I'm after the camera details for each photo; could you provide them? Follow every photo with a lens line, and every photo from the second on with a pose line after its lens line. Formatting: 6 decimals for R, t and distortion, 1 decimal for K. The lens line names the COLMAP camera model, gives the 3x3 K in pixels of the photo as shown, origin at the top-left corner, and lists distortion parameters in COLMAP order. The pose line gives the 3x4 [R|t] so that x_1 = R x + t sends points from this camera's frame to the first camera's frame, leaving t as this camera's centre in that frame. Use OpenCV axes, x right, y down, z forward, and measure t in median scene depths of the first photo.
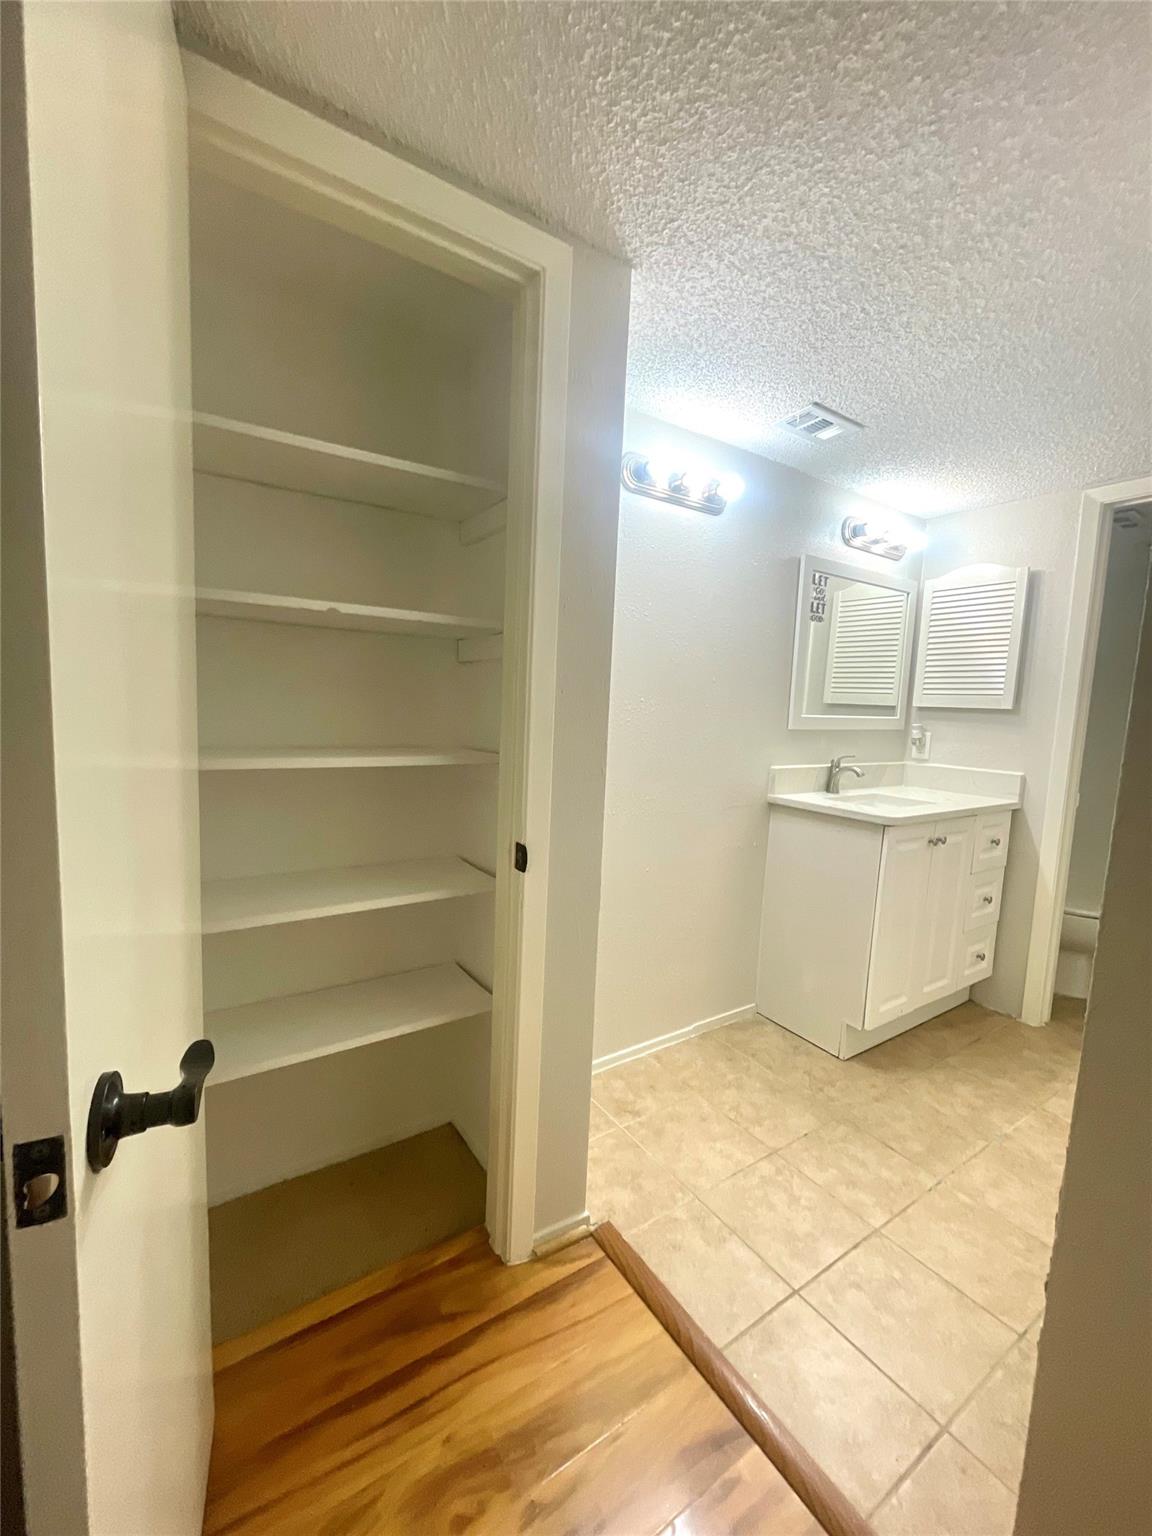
lens RADIAL K [[621.1, 0, 570.4], [0, 621.1, 774.8], [0, 0, 1]] dist [-0.003535, 0.000217]
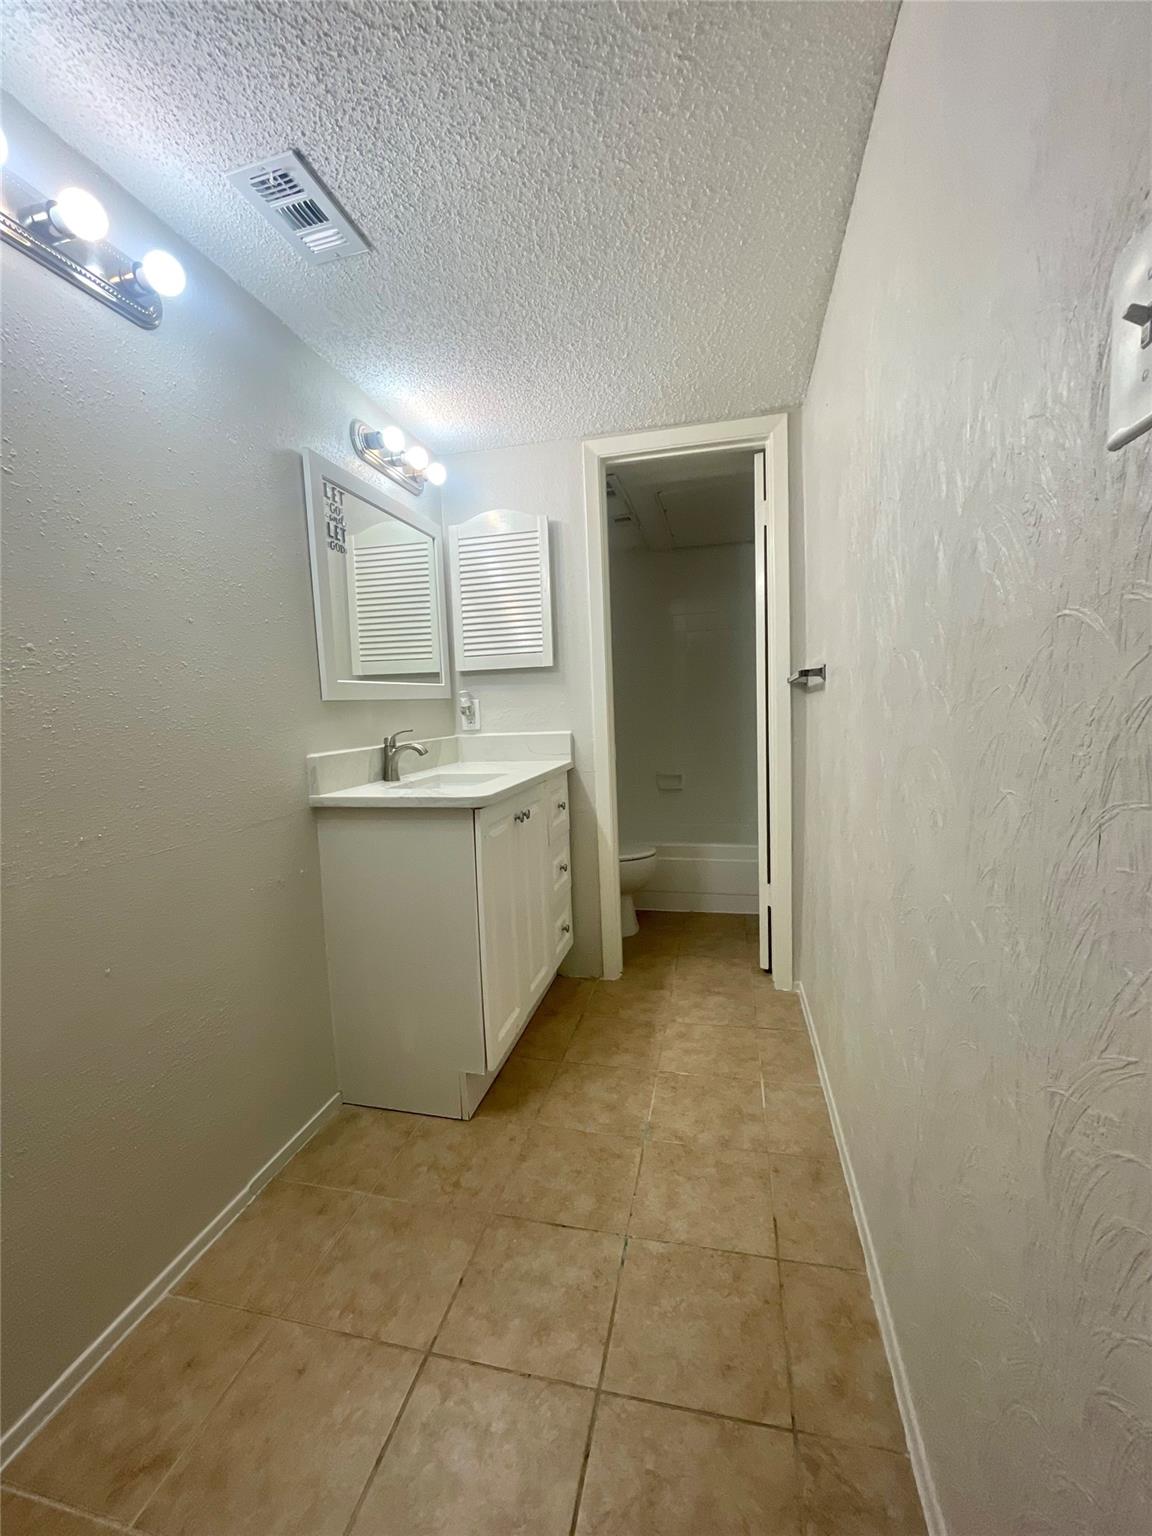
lens RADIAL K [[621.1, 0, 577.1], [0, 621.1, 772.7], [0, 0, 1]] dist [-0.003535, 0.000217]
pose [[0.719538, -0.138501, 0.680502, 0.067479], [0.142997, 0.988460, 0.049979, 0.014531], [-0.679572, 0.061348, 0.731040, 0.295386]]
